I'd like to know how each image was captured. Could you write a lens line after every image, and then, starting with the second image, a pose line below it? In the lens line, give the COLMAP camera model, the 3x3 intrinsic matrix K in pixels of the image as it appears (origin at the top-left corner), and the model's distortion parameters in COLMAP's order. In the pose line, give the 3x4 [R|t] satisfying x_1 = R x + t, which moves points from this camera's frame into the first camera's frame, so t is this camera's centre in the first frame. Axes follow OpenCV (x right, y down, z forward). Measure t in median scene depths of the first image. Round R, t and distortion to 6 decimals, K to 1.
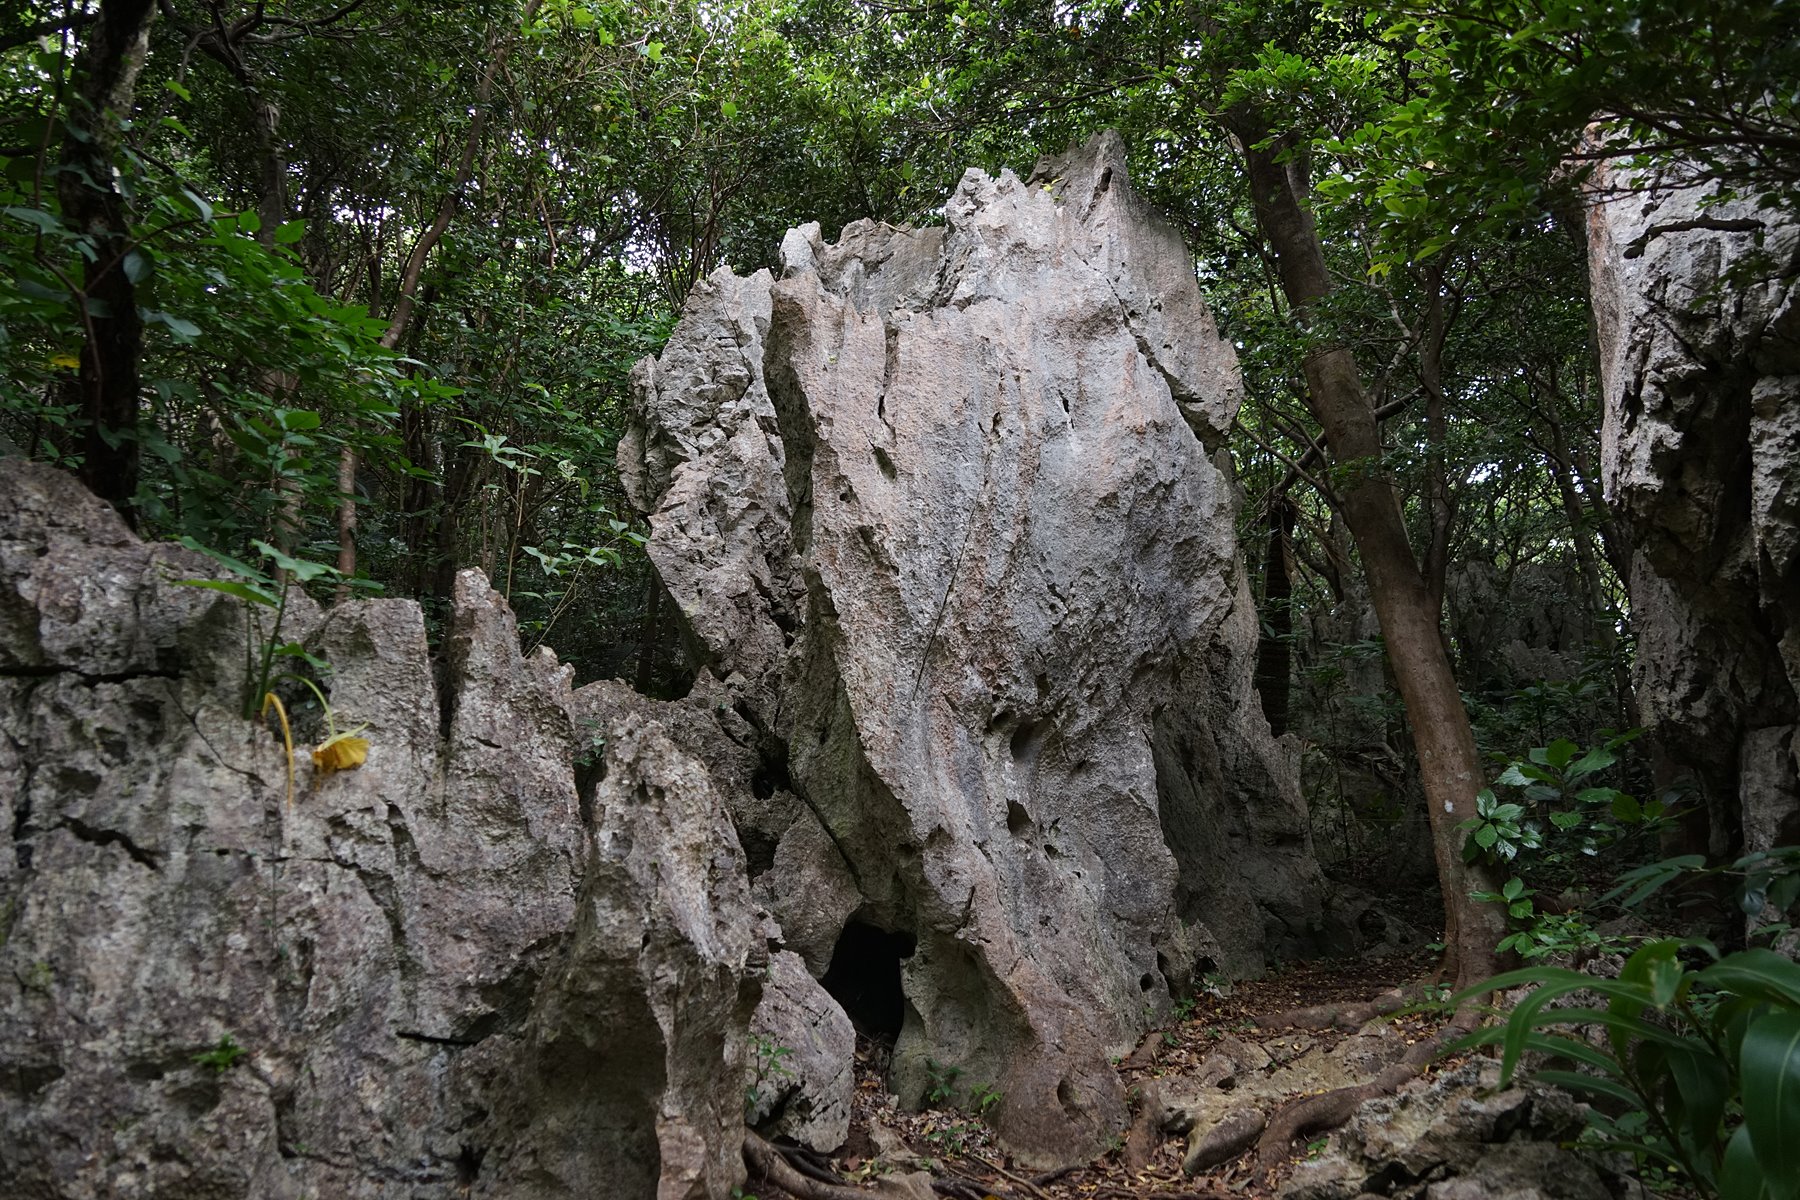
lens RADIAL K [[1184.8, 0, 895.0], [0, 1184.8, 607.8], [0, 0, 1]] dist [-0.038351, 0.022055]
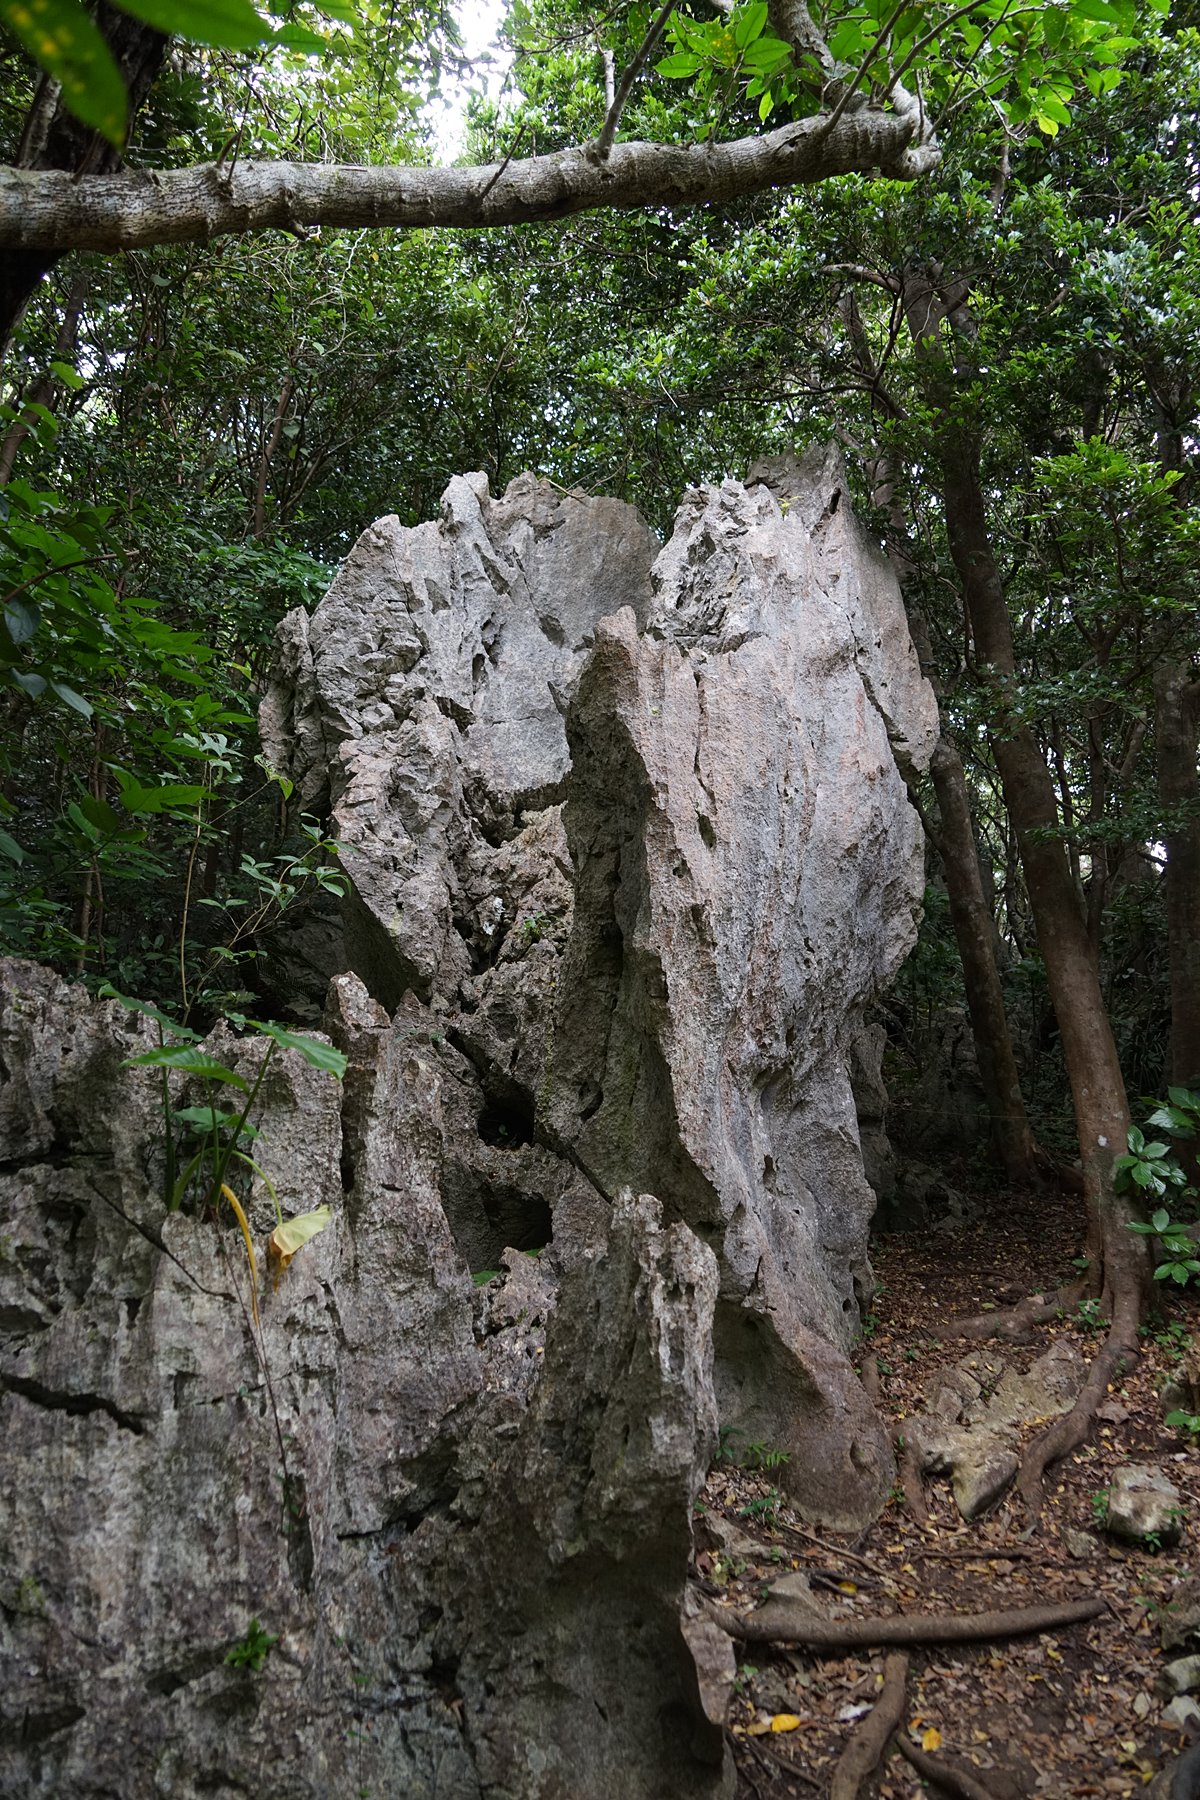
lens RADIAL K [[1184.8, 0, 597.6], [0, 1184.8, 896.4], [0, 0, 1]] dist [-0.038351, 0.022055]
pose [[0.954082, 0.039805, 0.296891, -0.377958], [-0.074002, 0.991731, 0.104845, -0.165583], [-0.290262, -0.122001, 0.949138, 0.114884]]
